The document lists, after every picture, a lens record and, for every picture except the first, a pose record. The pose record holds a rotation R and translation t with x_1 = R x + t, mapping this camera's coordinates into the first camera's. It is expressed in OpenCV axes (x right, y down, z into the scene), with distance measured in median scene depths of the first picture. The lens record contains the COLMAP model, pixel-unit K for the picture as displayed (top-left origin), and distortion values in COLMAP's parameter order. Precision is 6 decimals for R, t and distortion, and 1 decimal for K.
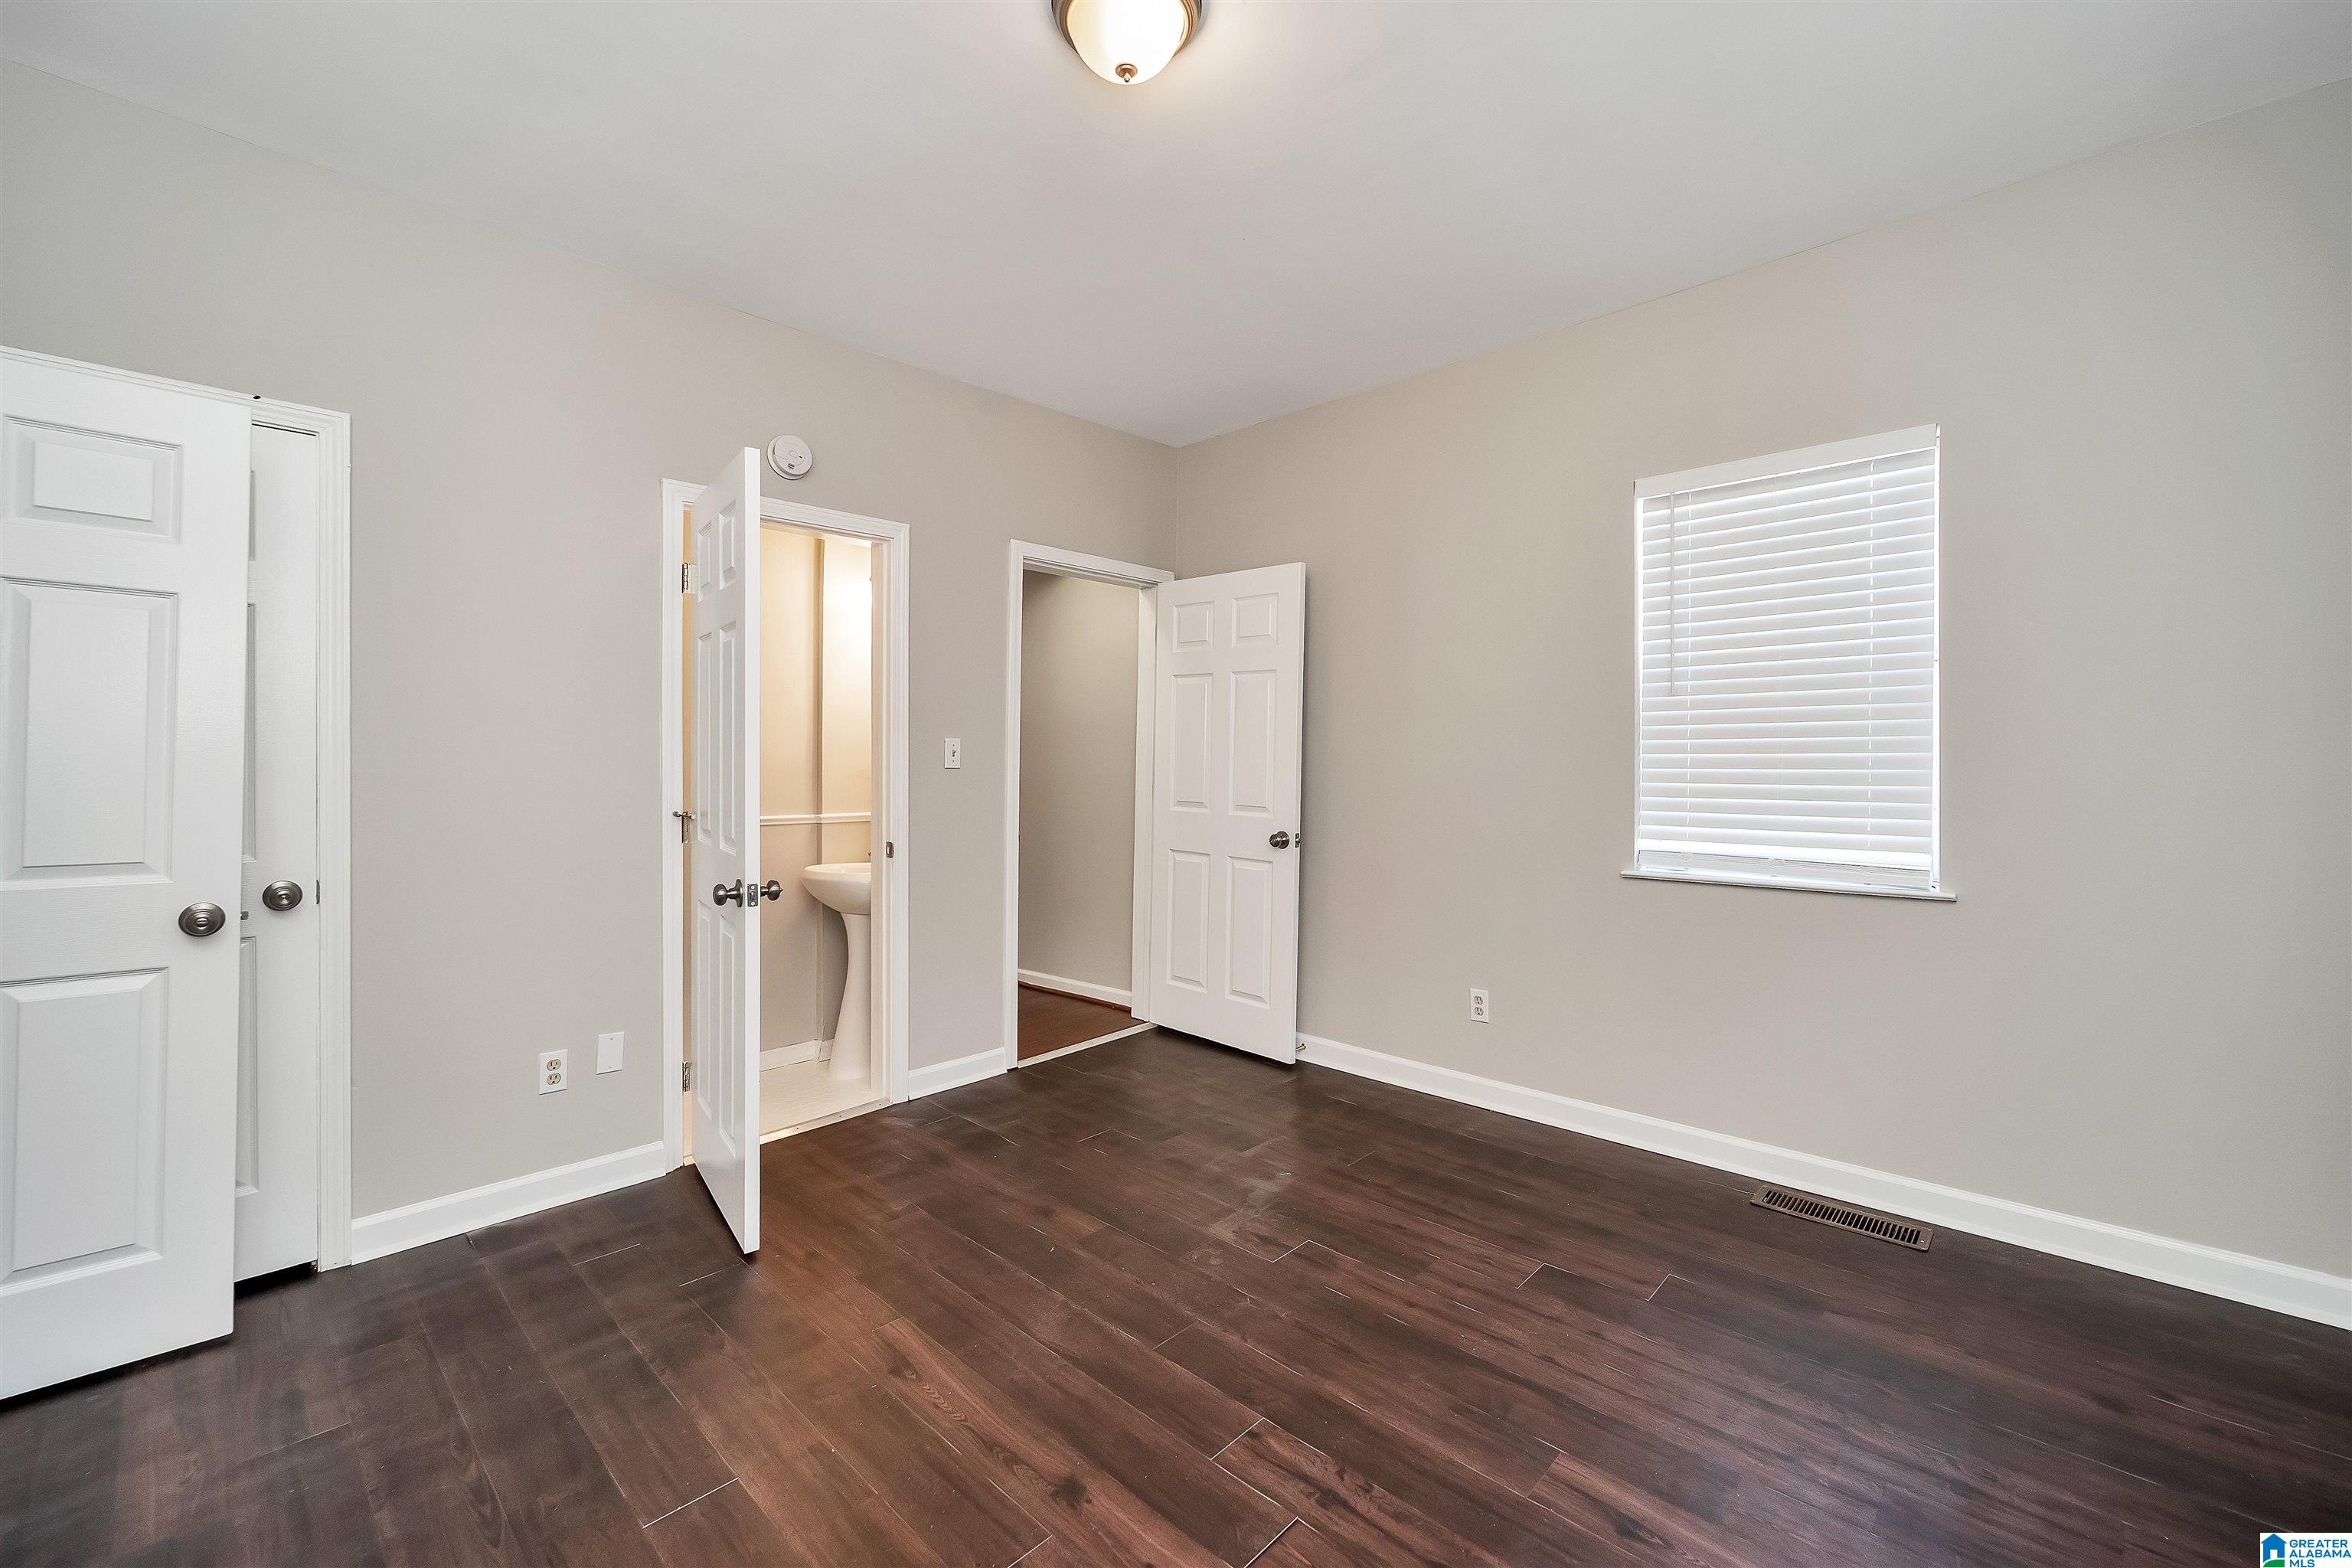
lens RADIAL K [[962.2, 0, 1166.7], [0, 962.2, 770.4], [0, 0, 1]] dist [0.002019, 0.000594]
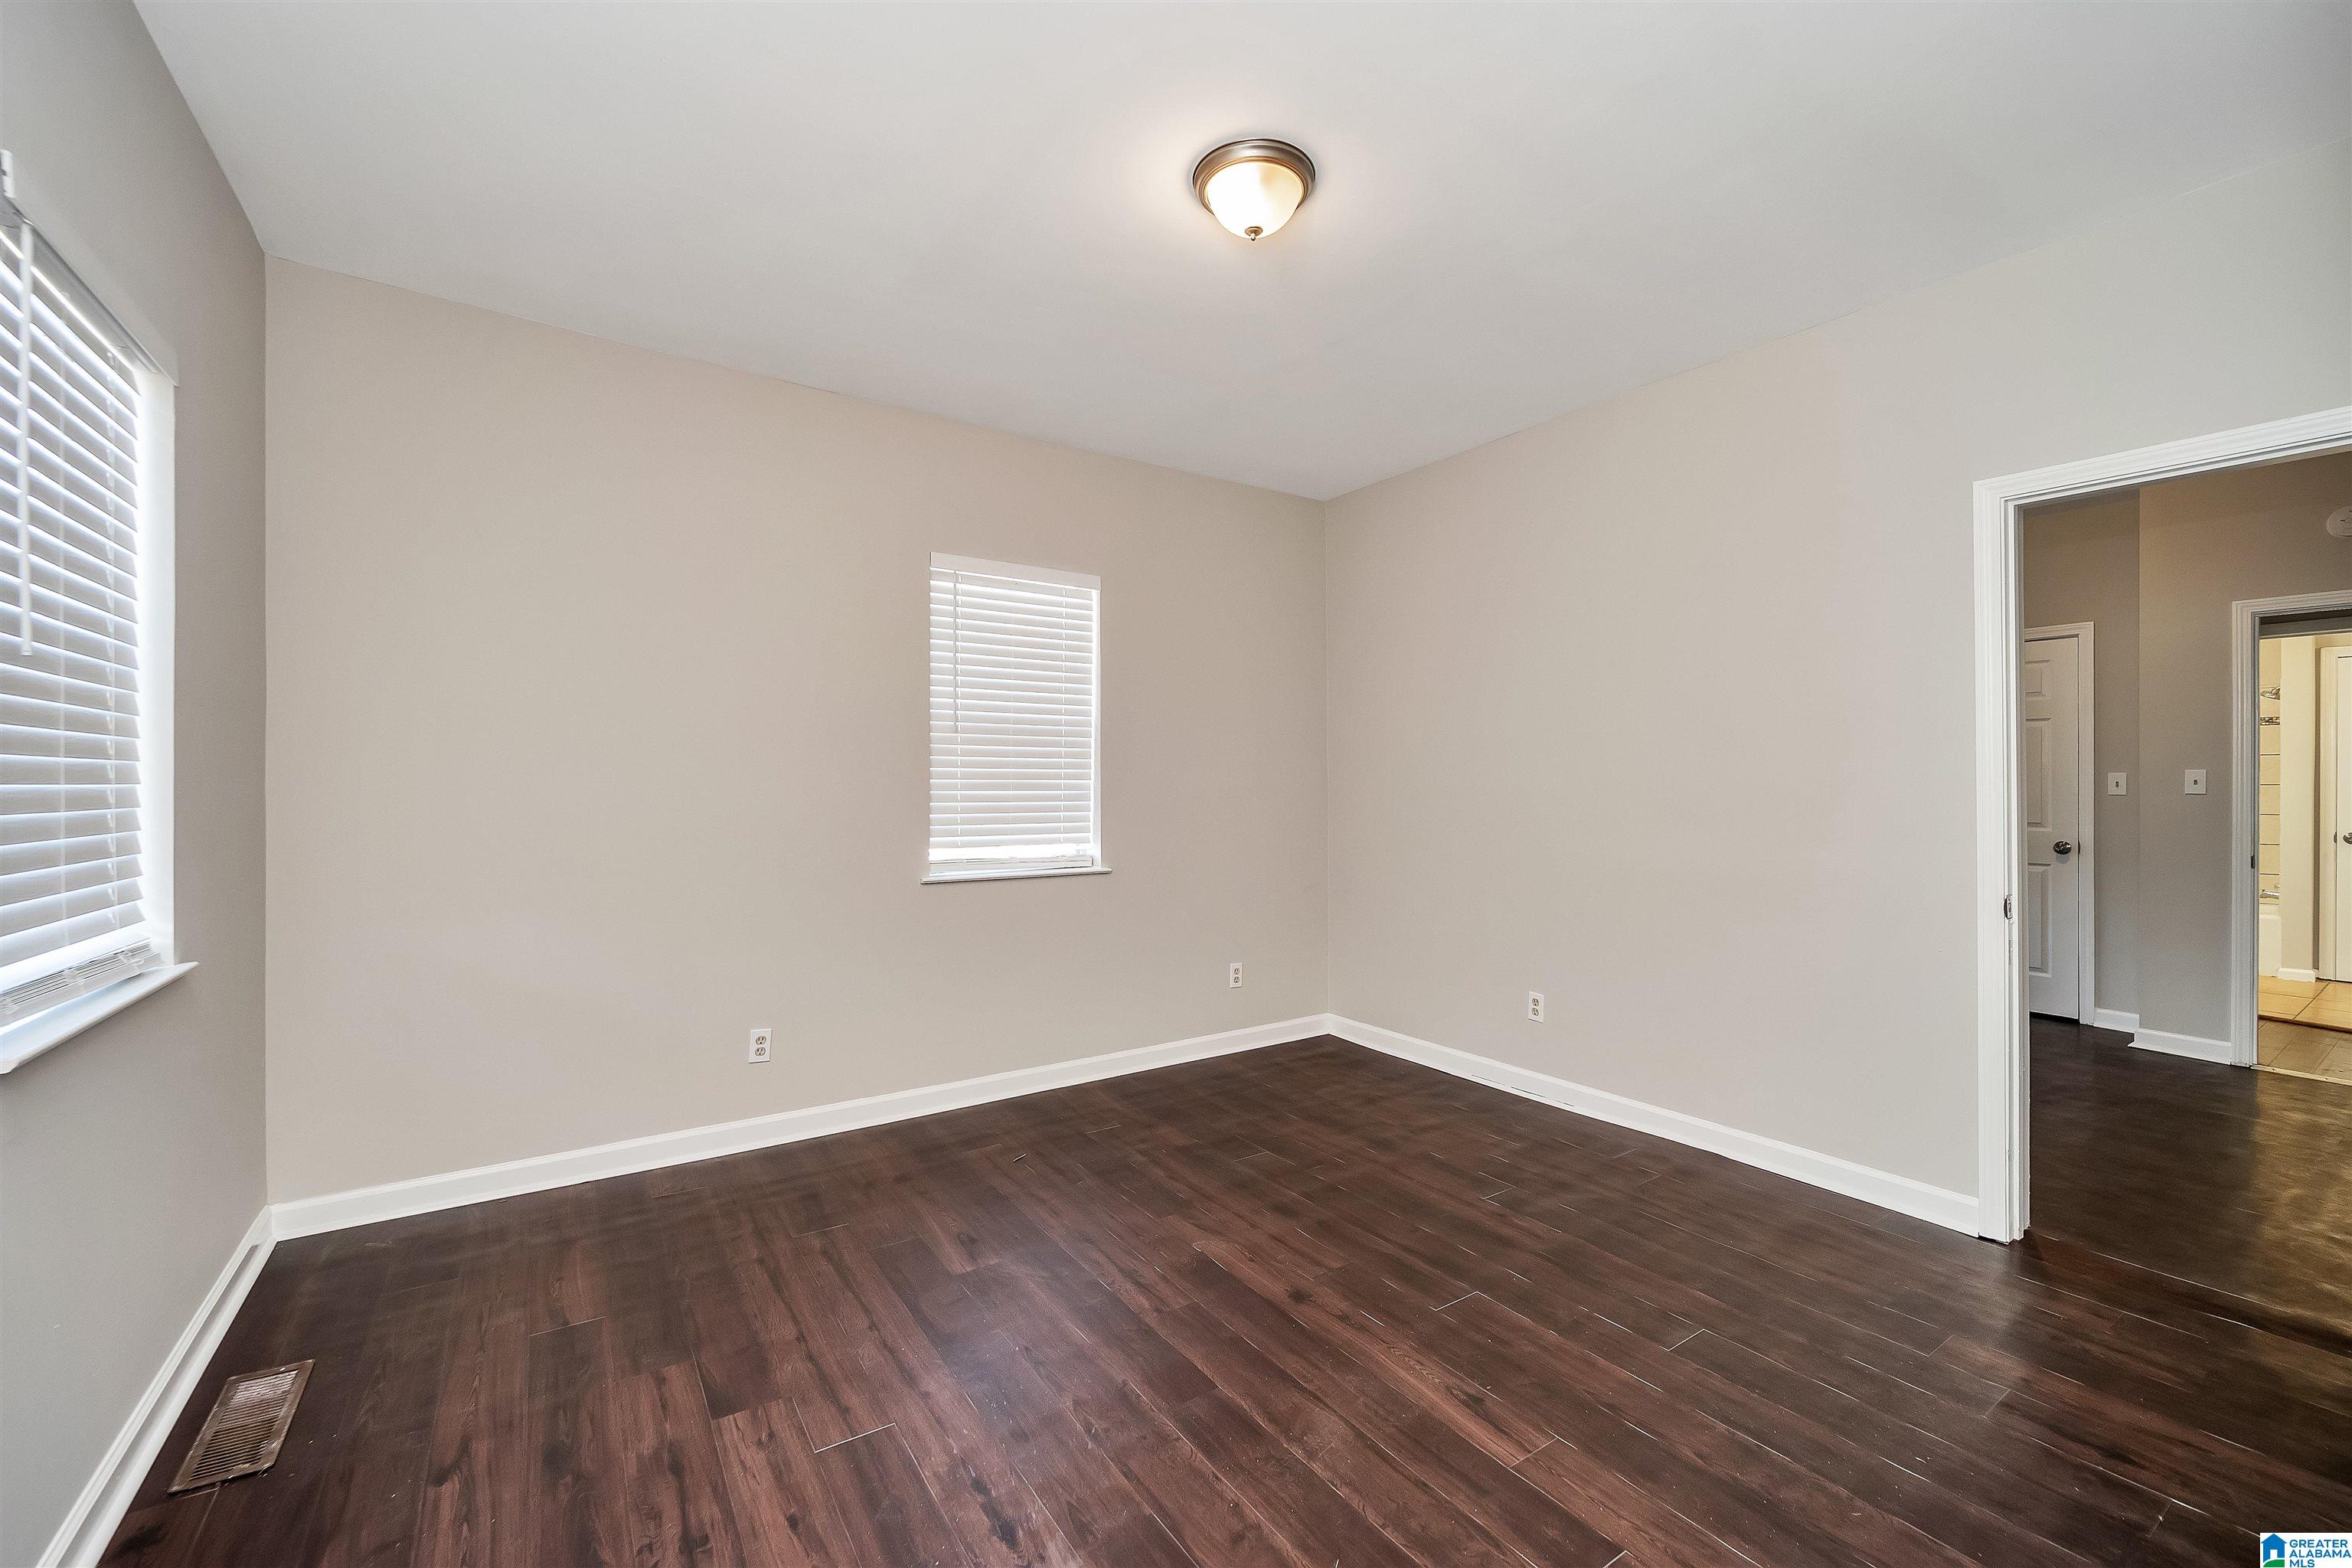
lens RADIAL K [[962.2, 0, 1163.2], [0, 962.2, 791.3], [0, 0, 1]] dist [0.002019, 0.000594]
pose [[-0.976884, 0.002413, 0.213756, -0.170982], [0.003377, 0.999986, 0.004144, -0.016940], [-0.213743, 0.004770, -0.976878, 1.967107]]
